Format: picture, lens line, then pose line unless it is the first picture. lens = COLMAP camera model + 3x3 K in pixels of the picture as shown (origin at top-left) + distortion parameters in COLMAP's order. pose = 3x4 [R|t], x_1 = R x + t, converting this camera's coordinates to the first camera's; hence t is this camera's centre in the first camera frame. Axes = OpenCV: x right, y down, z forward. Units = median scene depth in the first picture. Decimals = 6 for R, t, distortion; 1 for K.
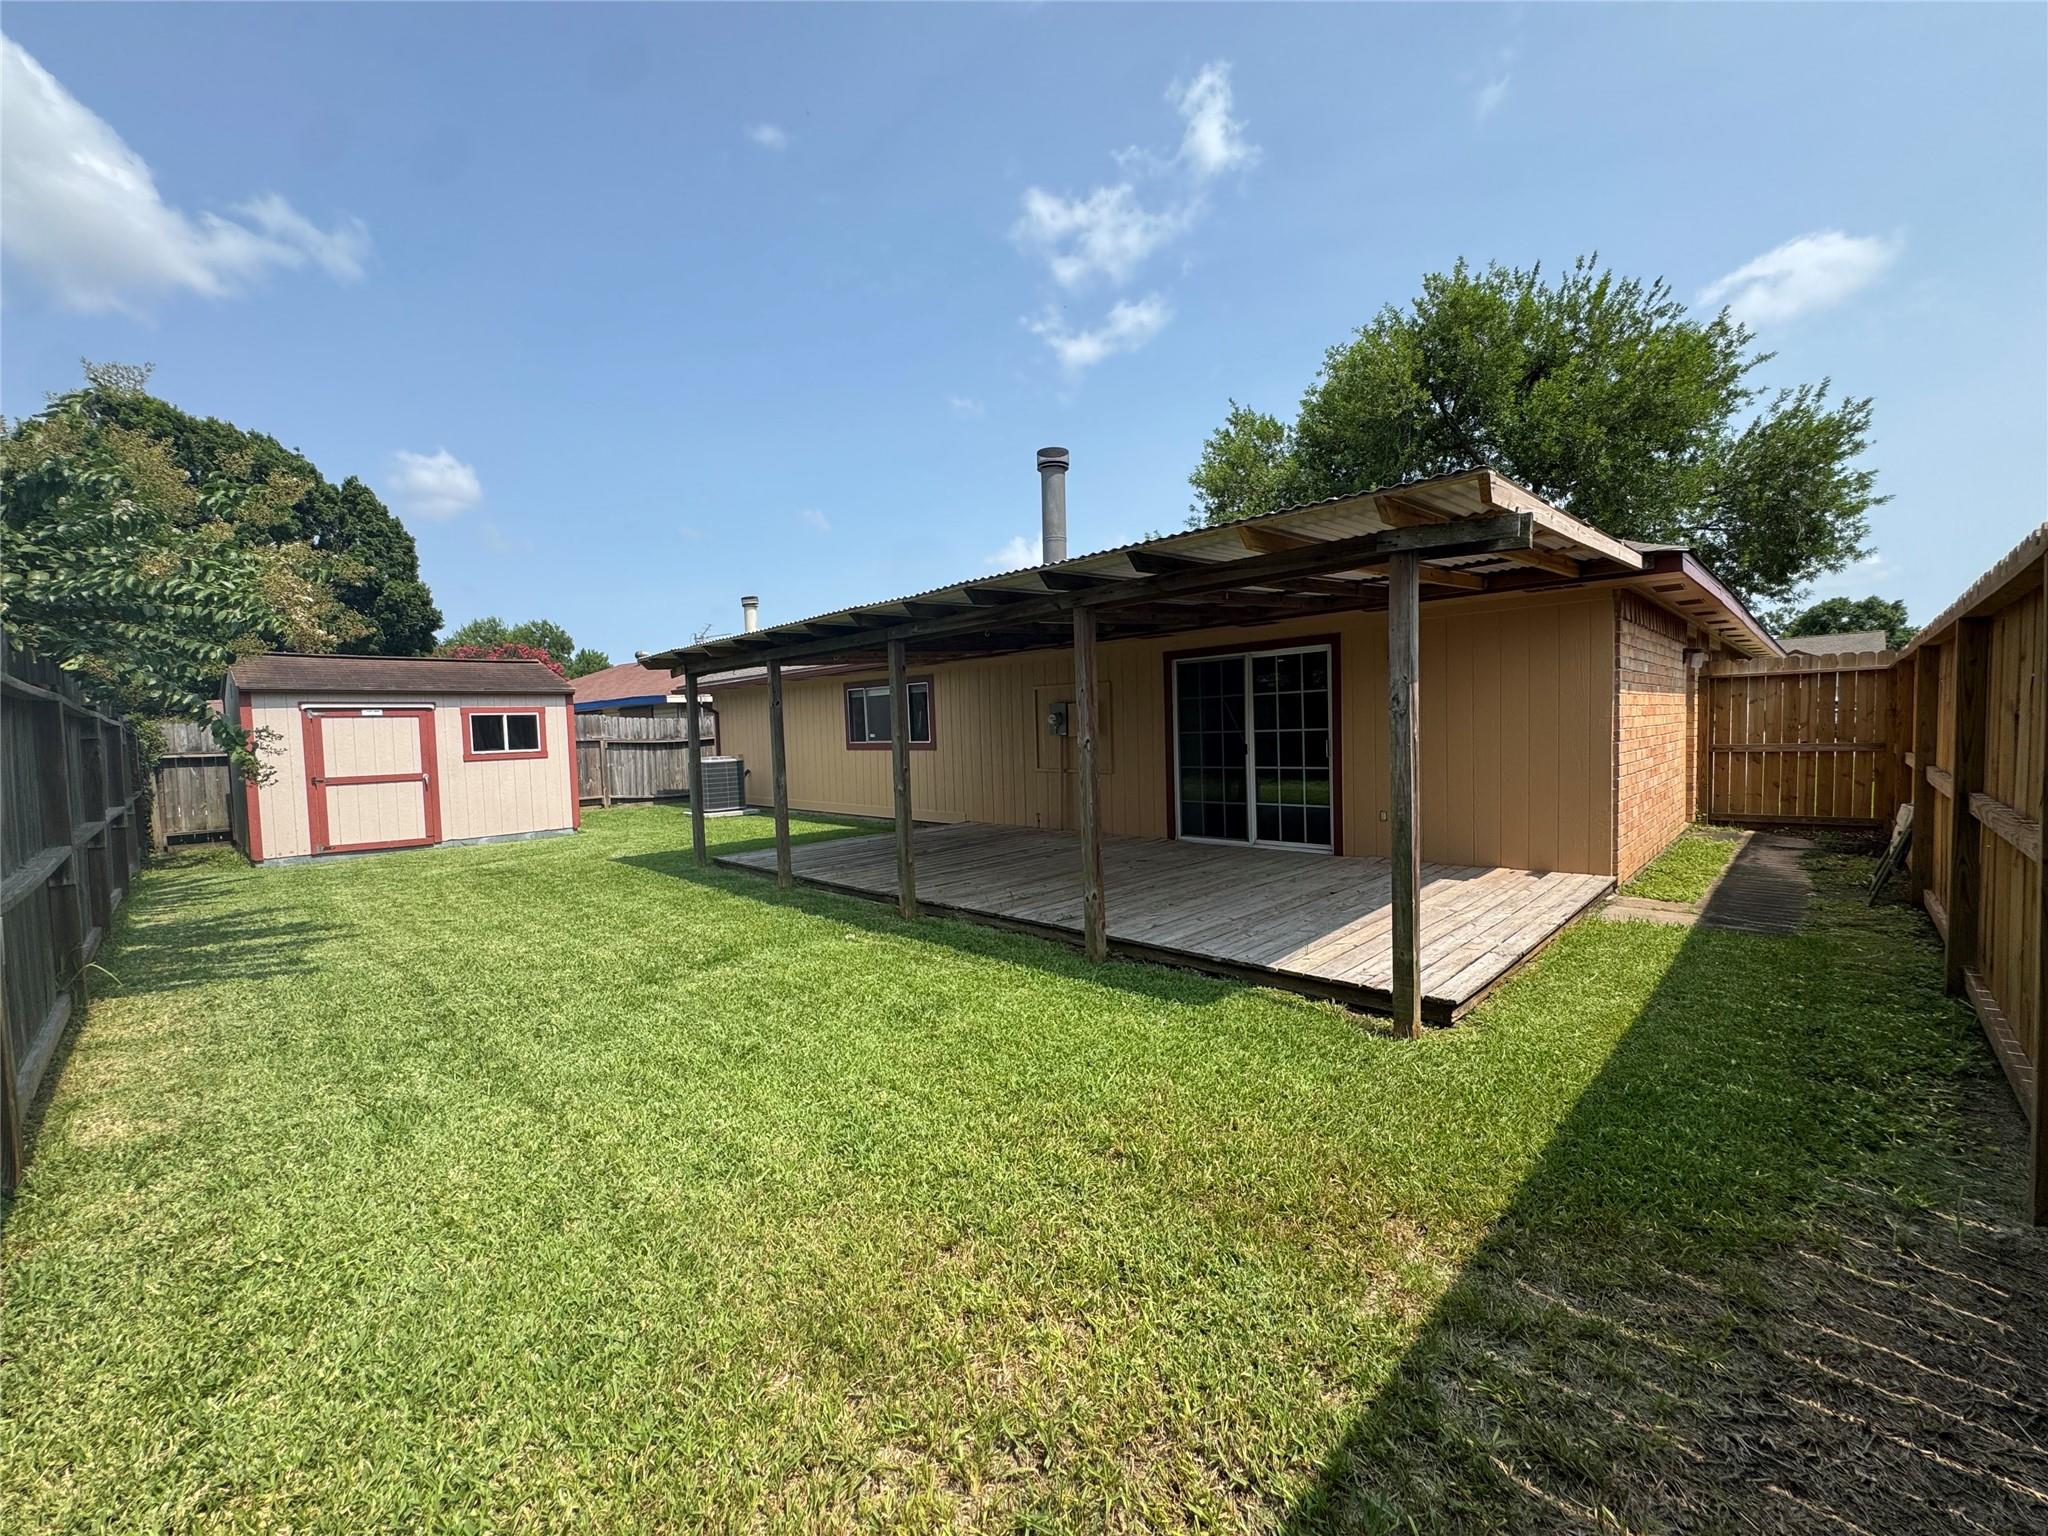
lens RADIAL K [[816.3, 0, 1025.7], [0, 816.3, 774.2], [0, 0, 1]] dist [-0.003332, 0.000301]
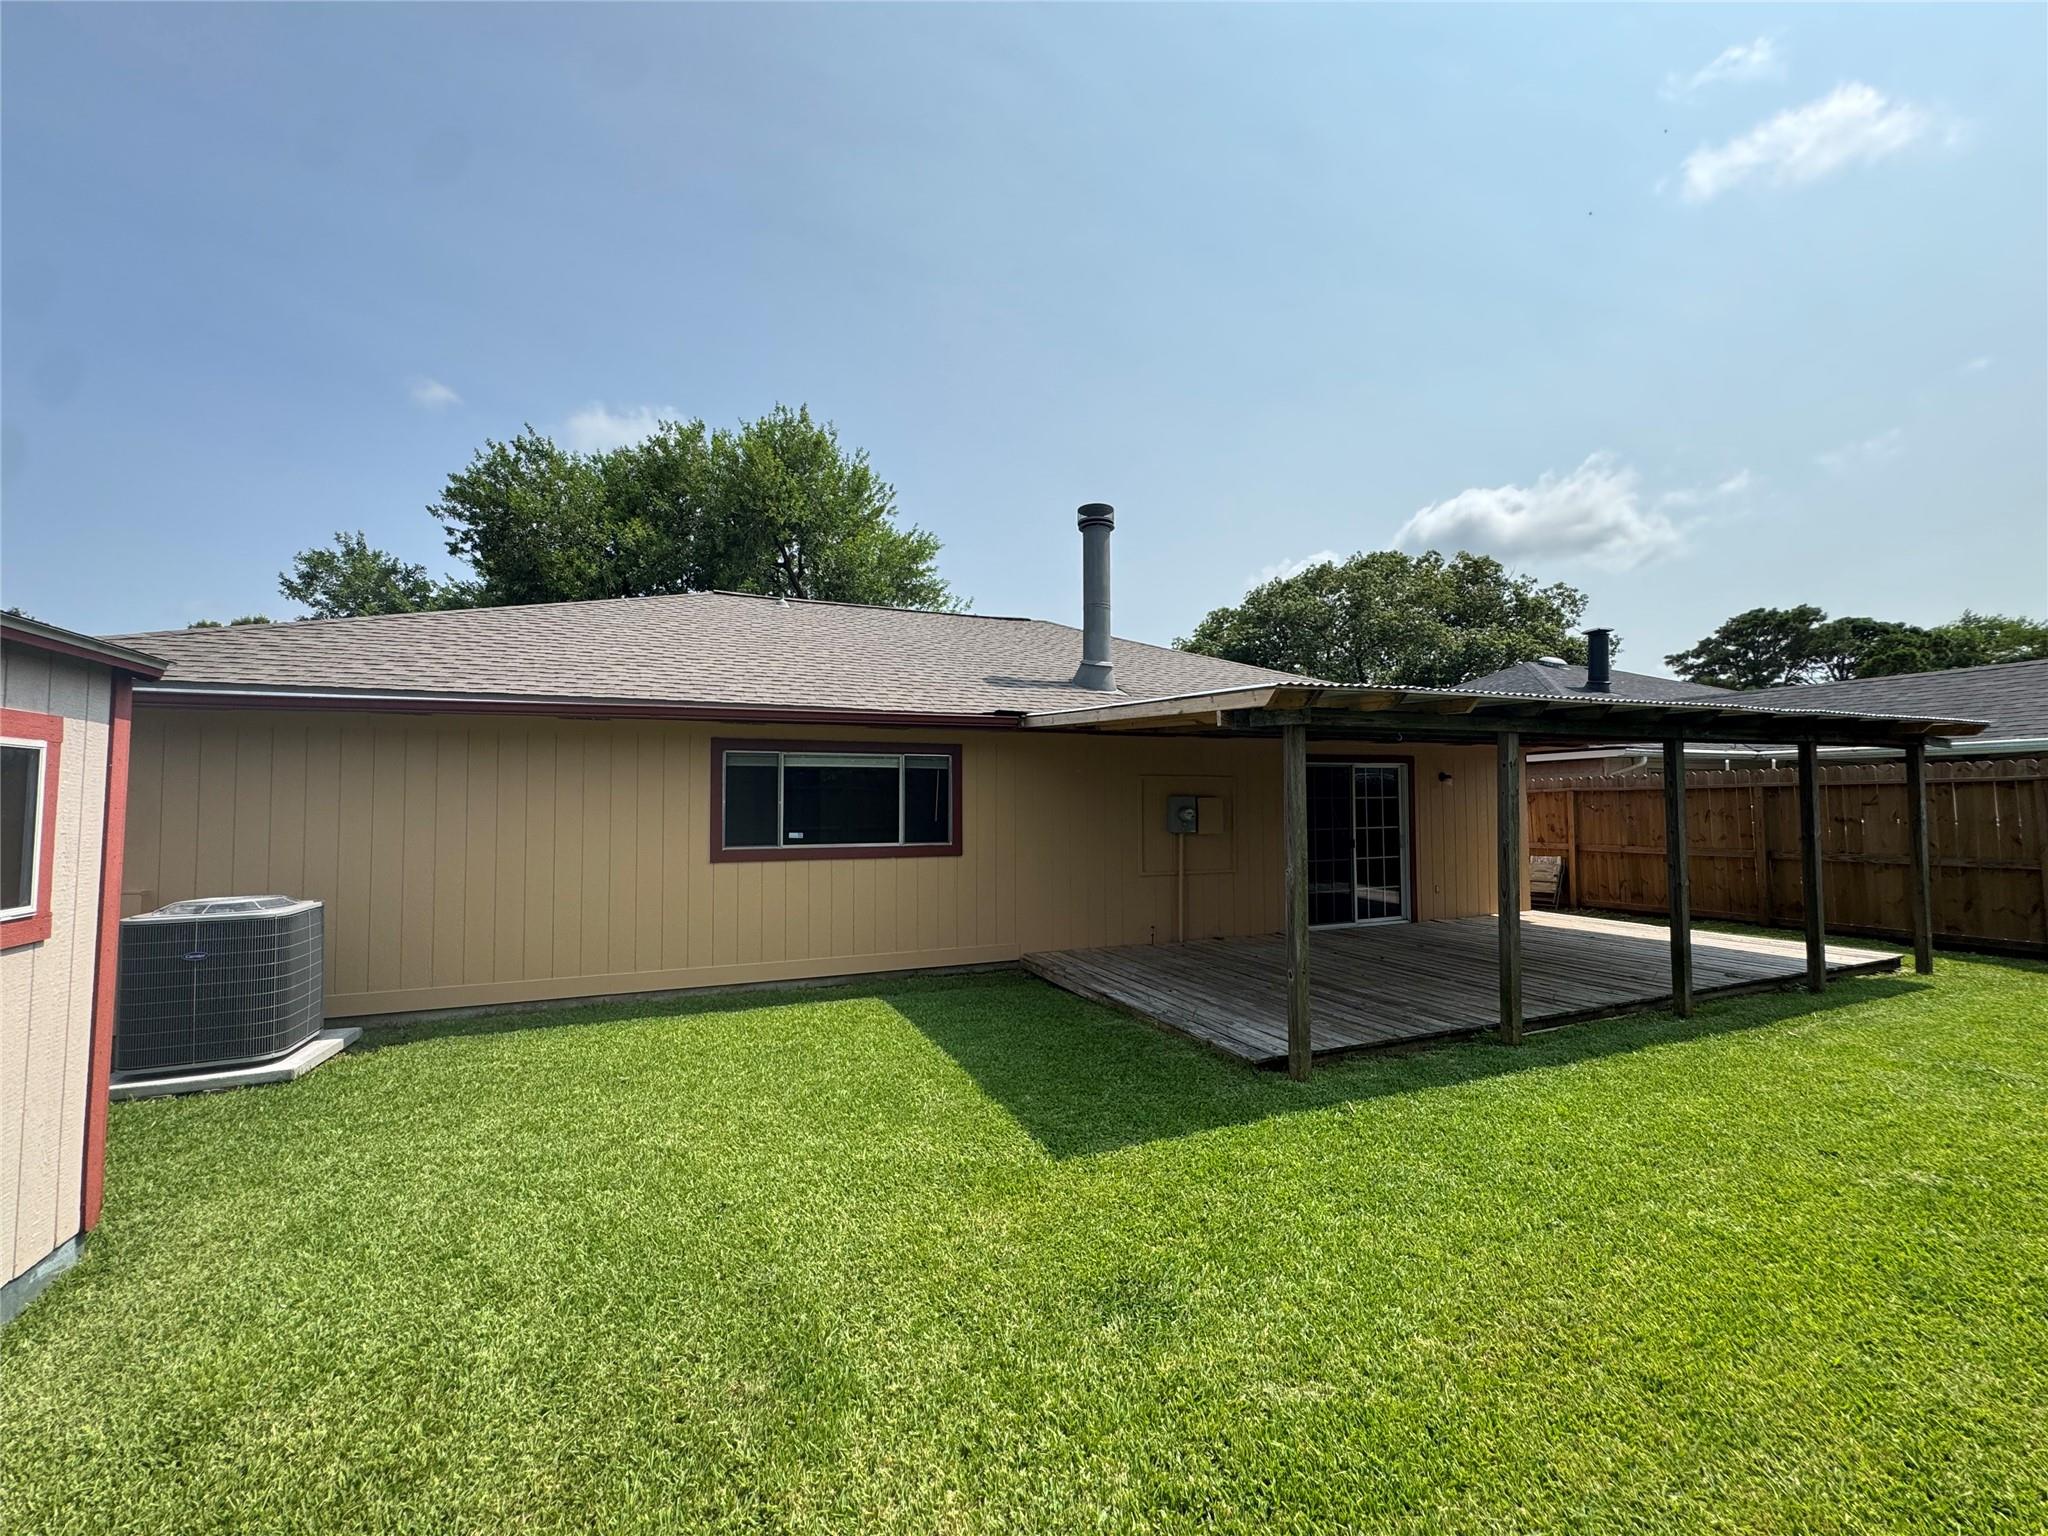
lens RADIAL K [[816.3, 0, 1021.1], [0, 816.3, 769.8], [0, 0, 1]] dist [-0.003332, 0.000301]
pose [[0.389617, 0.069681, 0.918337, -0.893936], [0.049303, 0.994126, -0.096348, -0.041343], [-0.919656, 0.082815, 0.383893, 0.862039]]
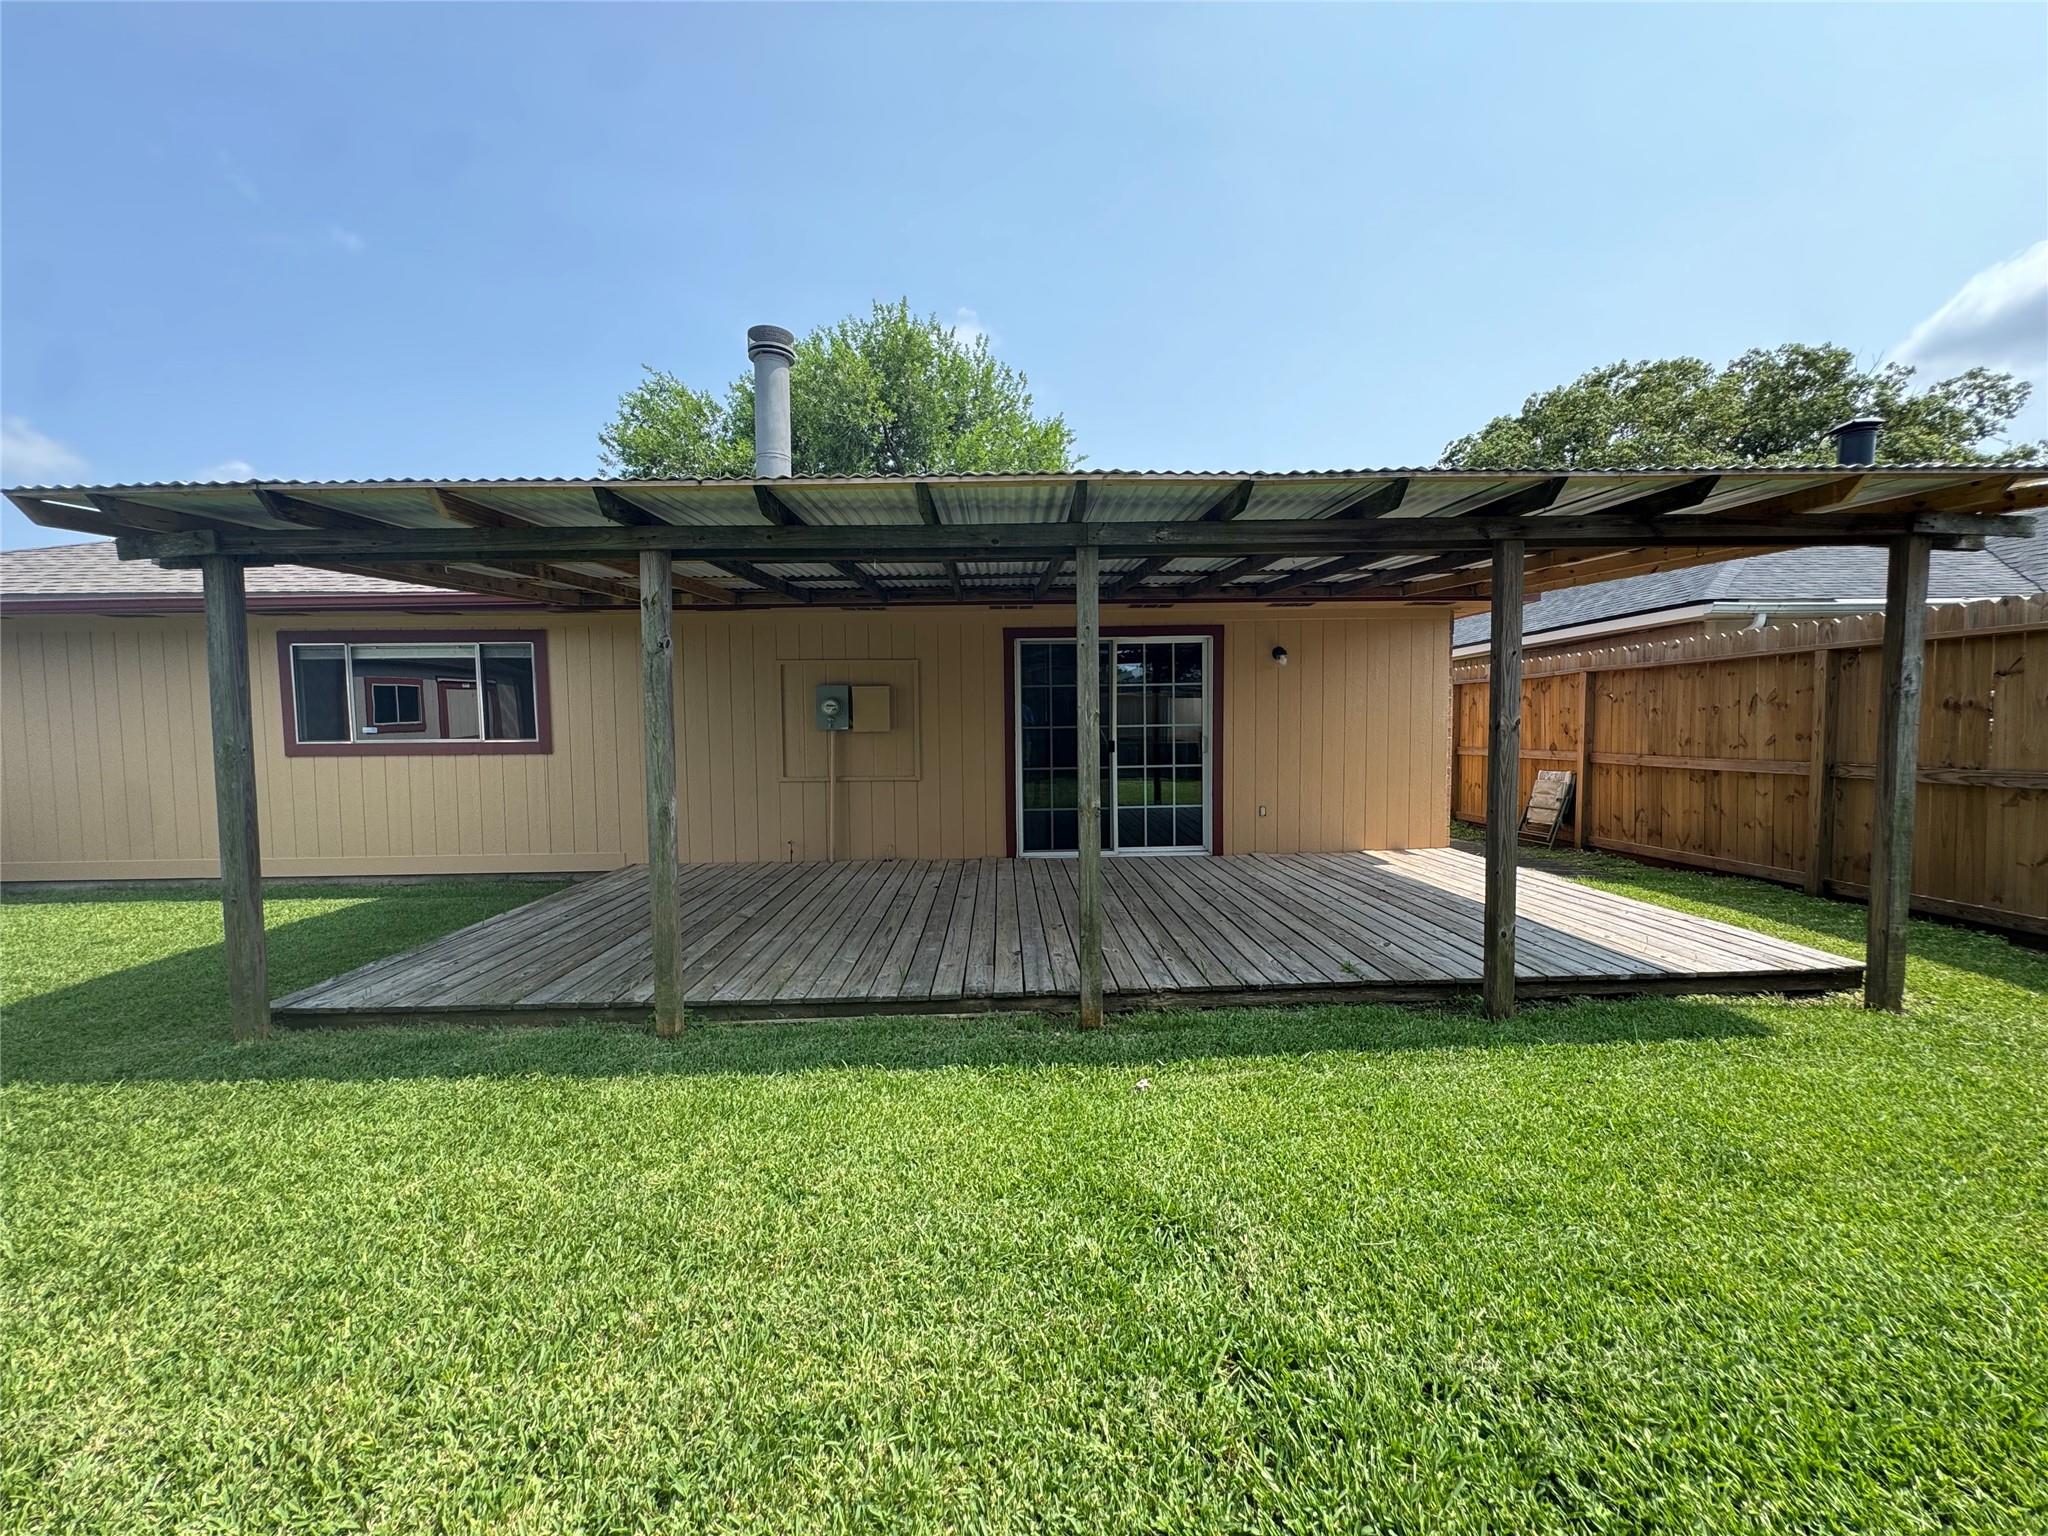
lens RADIAL K [[816.3, 0, 1009.0], [0, 816.3, 768.3], [0, 0, 1]] dist [-0.003332, 0.000301]
pose [[0.690466, -0.017711, 0.723148, -0.393371], [0.033667, 0.999404, -0.007668, -0.003529], [-0.722581, 0.029641, 0.690651, 0.414959]]
